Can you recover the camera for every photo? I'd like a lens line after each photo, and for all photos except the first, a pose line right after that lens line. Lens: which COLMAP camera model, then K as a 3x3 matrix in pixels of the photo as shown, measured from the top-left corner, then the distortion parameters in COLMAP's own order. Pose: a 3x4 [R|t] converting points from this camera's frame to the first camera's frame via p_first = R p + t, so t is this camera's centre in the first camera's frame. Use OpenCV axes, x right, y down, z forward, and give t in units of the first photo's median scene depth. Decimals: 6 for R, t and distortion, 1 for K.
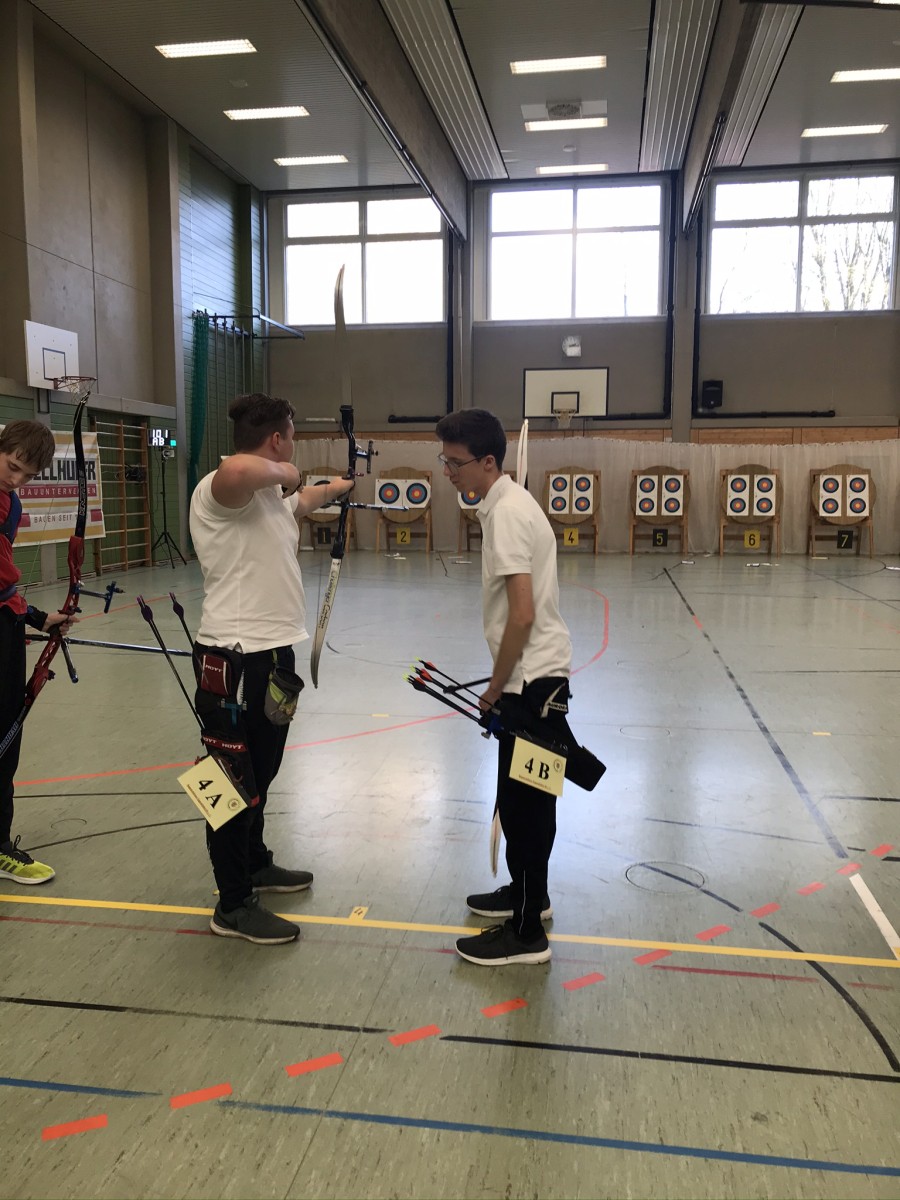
lens RADIAL K [[973.5, 0, 450.0], [0, 973.5, 600.0], [0, 0, 1]] dist [0.027334, -0.044866]
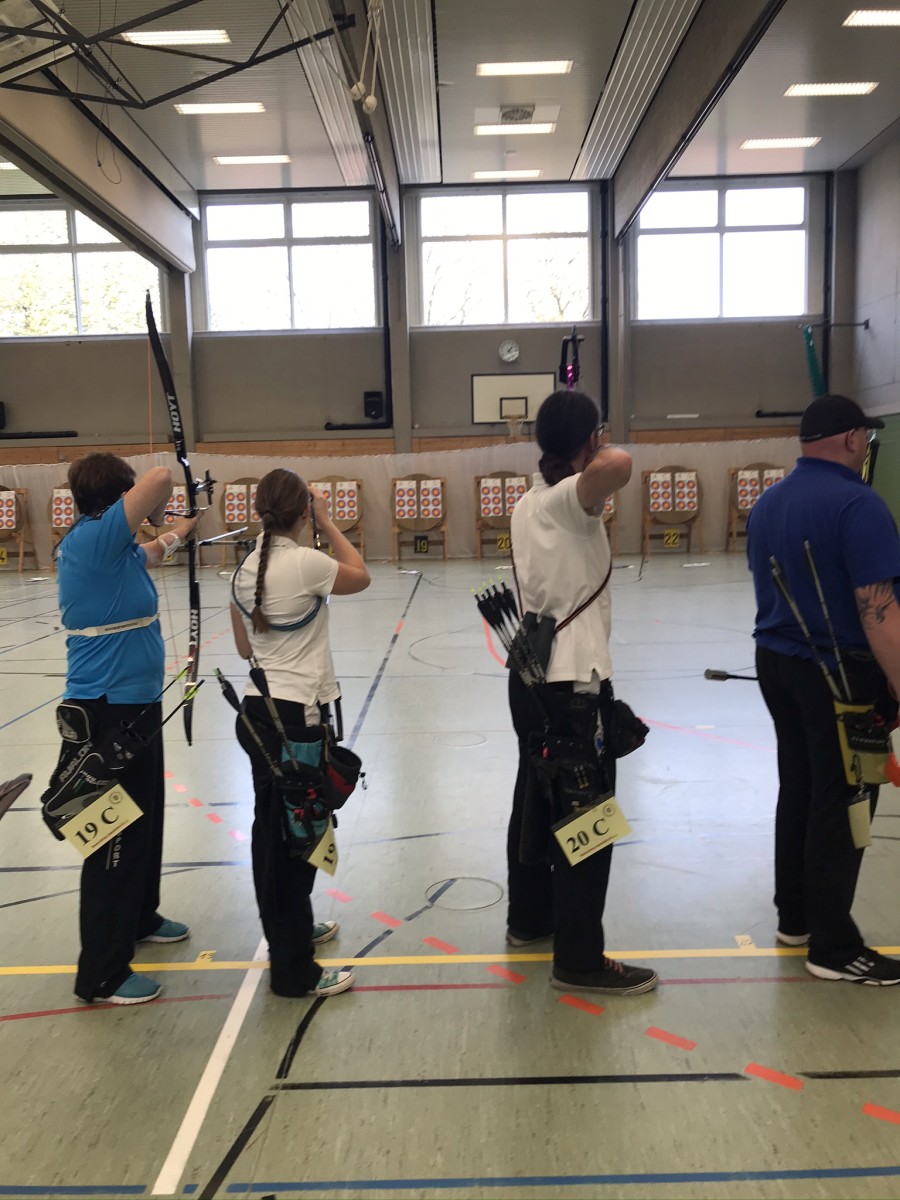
lens RADIAL K [[977.5, 0, 446.6], [0, 977.5, 595.0], [0, 0, 1]] dist [0.054926, -0.073820]
pose [[0.987600, -0.043359, 0.150885, -0.106292], [0.045540, 0.998902, -0.011027, -0.002053], [-0.150241, 0.017762, 0.988490, 0.017901]]
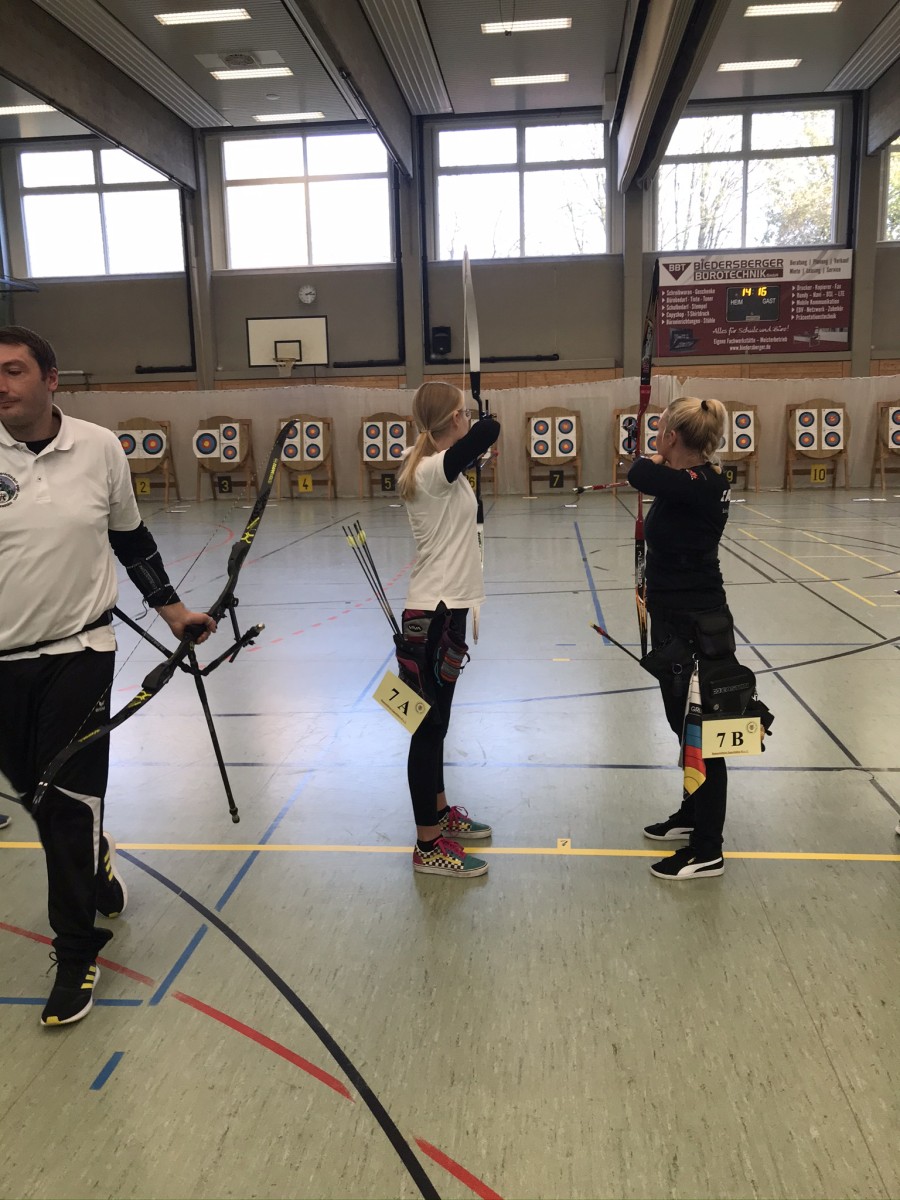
lens RADIAL K [[975.3, 0, 456.2], [0, 975.3, 600.7], [0, 0, 1]] dist [0.009599, -0.018829]
pose [[0.997220, -0.036595, 0.064906, 0.212013], [0.032864, 0.997796, 0.057645, 0.004585], [-0.066872, -0.055352, 0.996225, -0.042458]]
